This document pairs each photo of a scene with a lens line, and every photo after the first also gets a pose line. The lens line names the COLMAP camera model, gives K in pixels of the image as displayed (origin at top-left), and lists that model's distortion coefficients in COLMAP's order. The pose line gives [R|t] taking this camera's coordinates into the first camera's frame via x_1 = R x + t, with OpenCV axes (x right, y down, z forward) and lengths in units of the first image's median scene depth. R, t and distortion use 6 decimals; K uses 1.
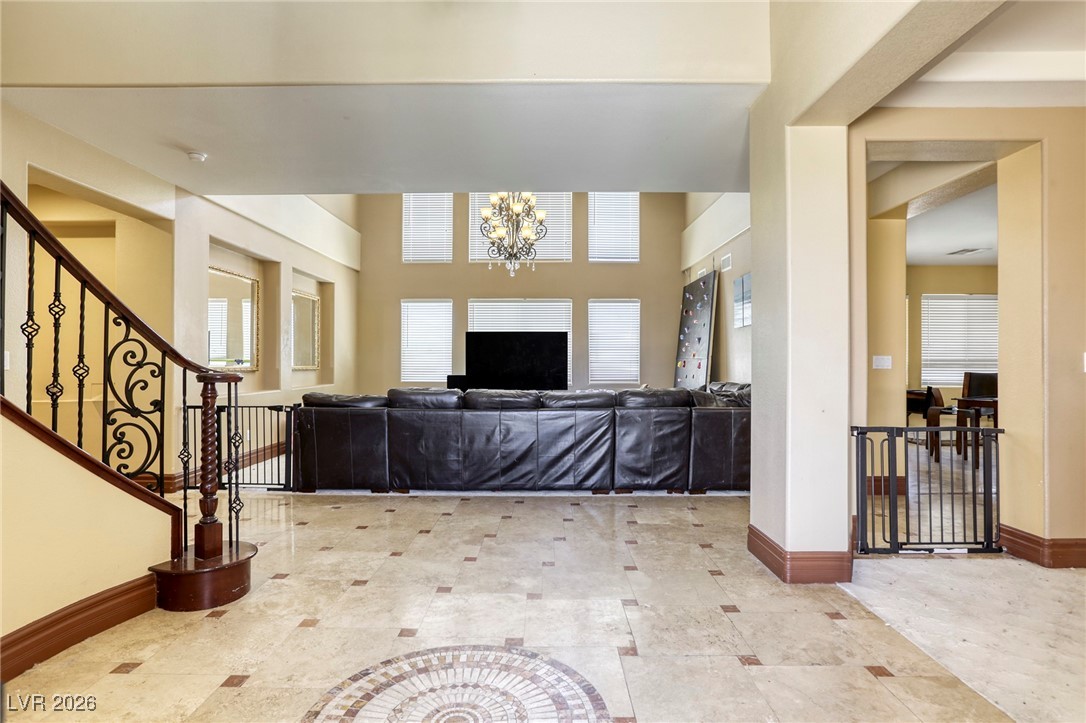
lens RADIAL K [[563.9, 0, 537.2], [0, 563.9, 356.9], [0, 0, 1]] dist [-0.001016, 0.000110]
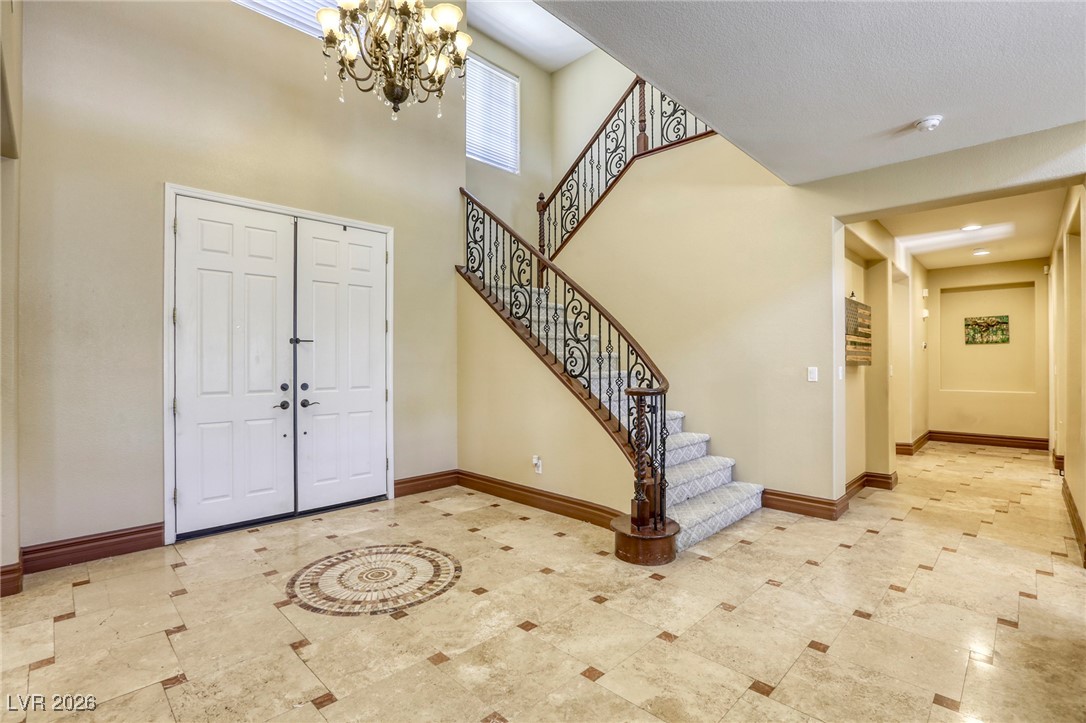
lens RADIAL K [[516.0, 0, 543.0], [0, 516.0, 361.5], [0, 0, 1]] dist [-0.058171, 0.022876]
pose [[-0.699086, -0.003436, -0.715030, 0.540685], [0.008265, 0.999883, -0.012886, -0.022184], [0.714990, -0.014918, -0.698975, 2.055185]]
